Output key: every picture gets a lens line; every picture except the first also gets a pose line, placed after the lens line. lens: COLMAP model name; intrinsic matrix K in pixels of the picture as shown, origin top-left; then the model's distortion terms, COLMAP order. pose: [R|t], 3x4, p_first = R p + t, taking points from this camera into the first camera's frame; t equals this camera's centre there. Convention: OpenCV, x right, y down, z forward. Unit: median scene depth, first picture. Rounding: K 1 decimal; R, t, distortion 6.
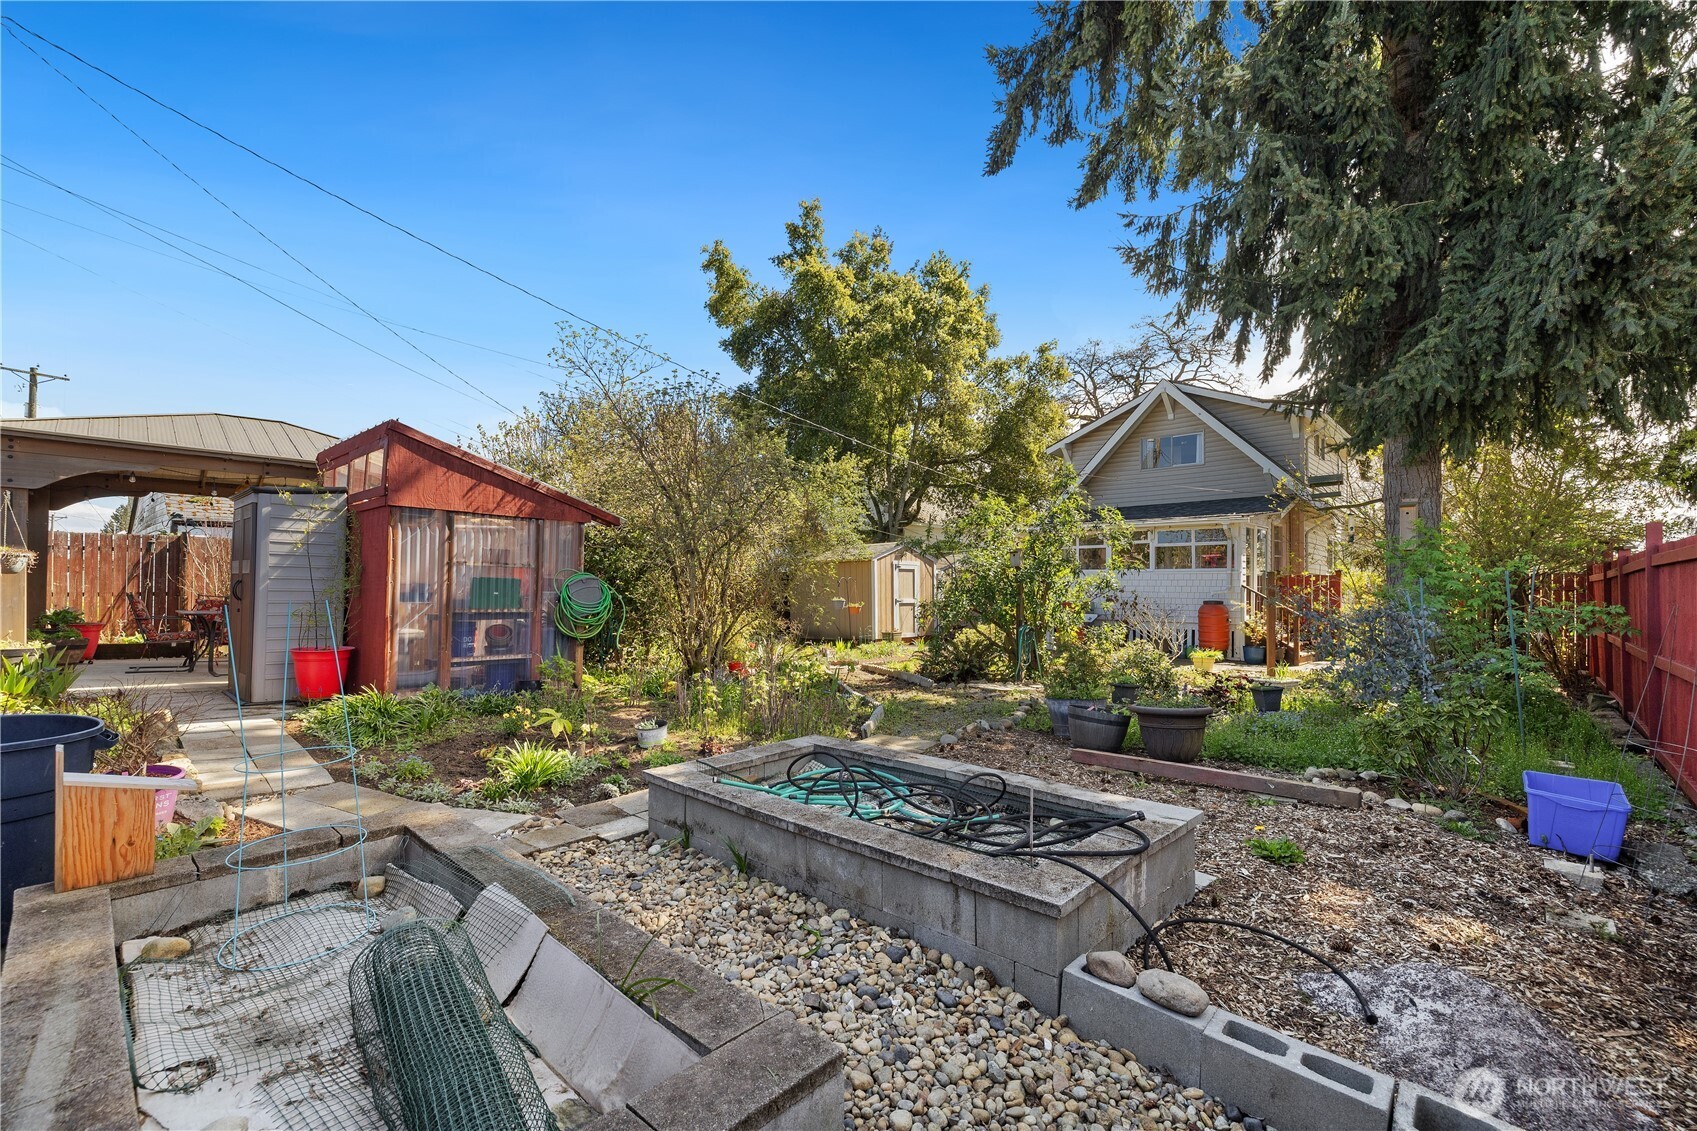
lens RADIAL K [[722.0, 0, 851.1], [0, 722.0, 540.9], [0, 0, 1]] dist [-0.000644, -0.000149]
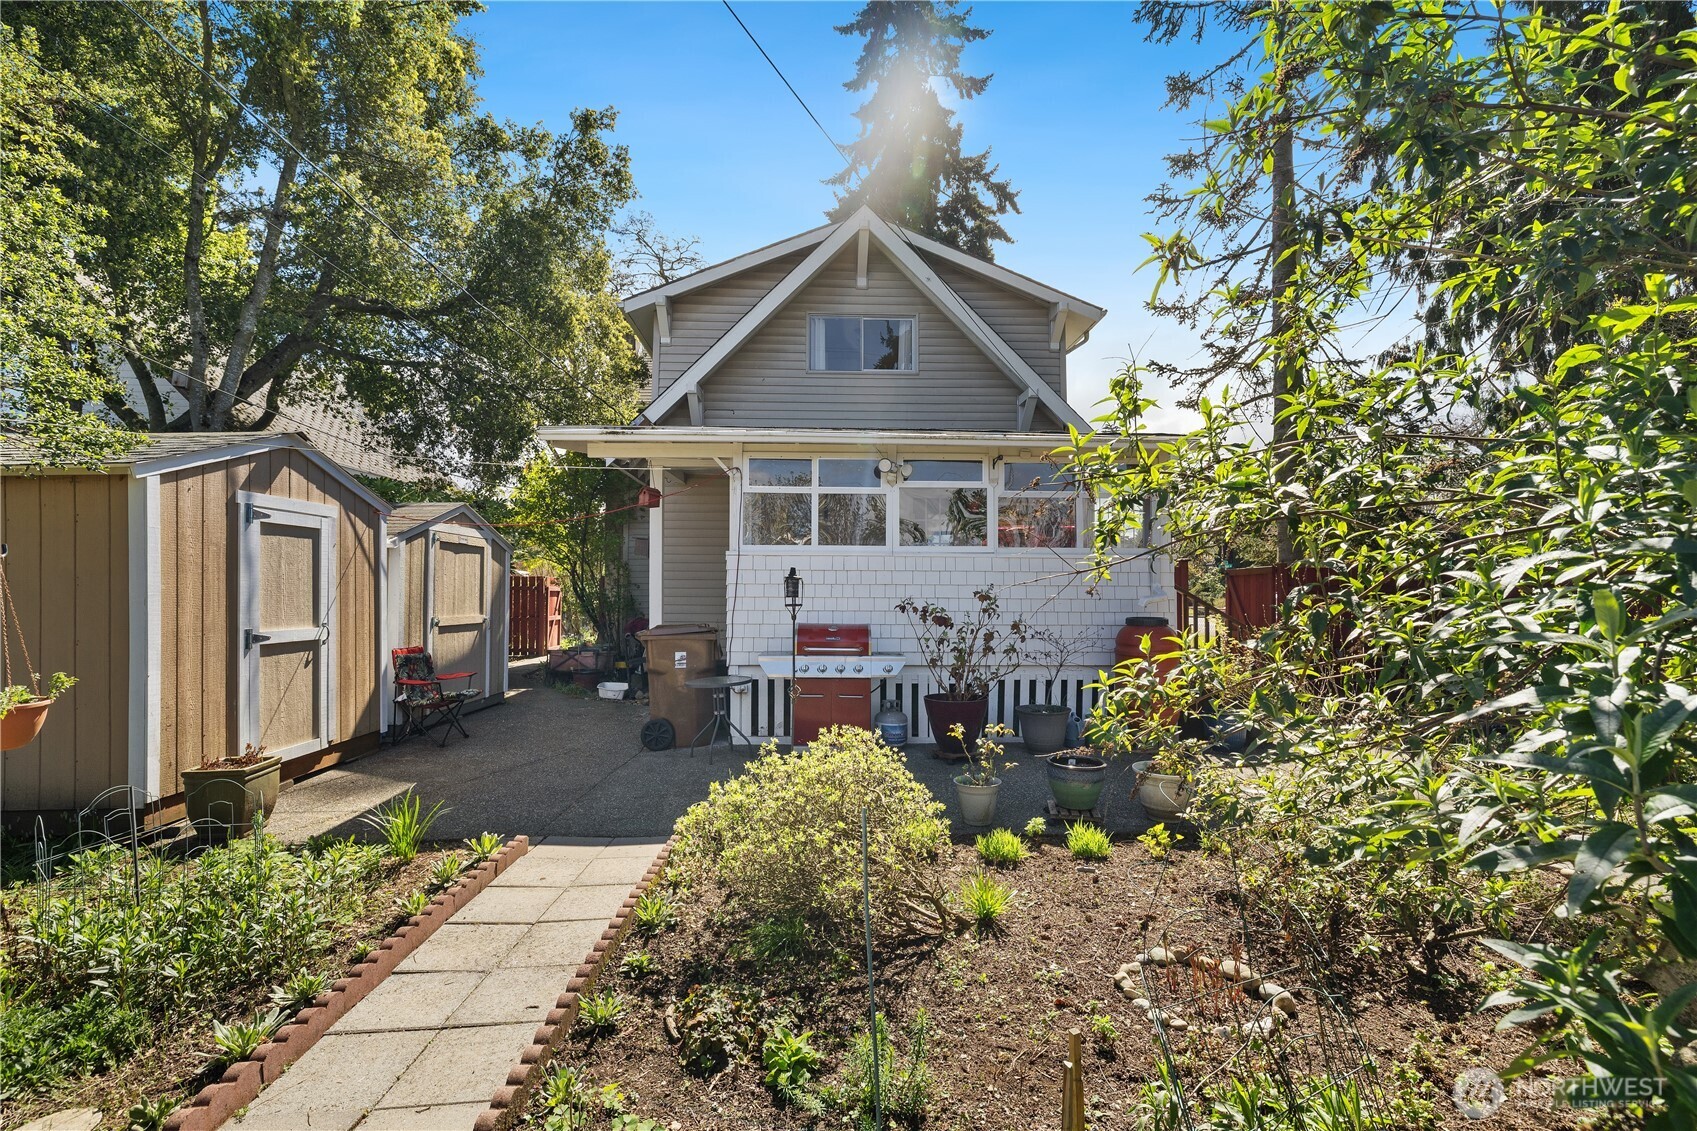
lens RADIAL K [[761.3, 0, 848.5], [0, 761.3, 565.5], [0, 0, 1]] dist [-0.001130, -0.000270]
pose [[0.703500, 0.016527, 0.710503, 0.015621], [-0.051669, 0.998273, 0.027939, 0.030943], [-0.708814, -0.056366, 0.703139, 0.550877]]
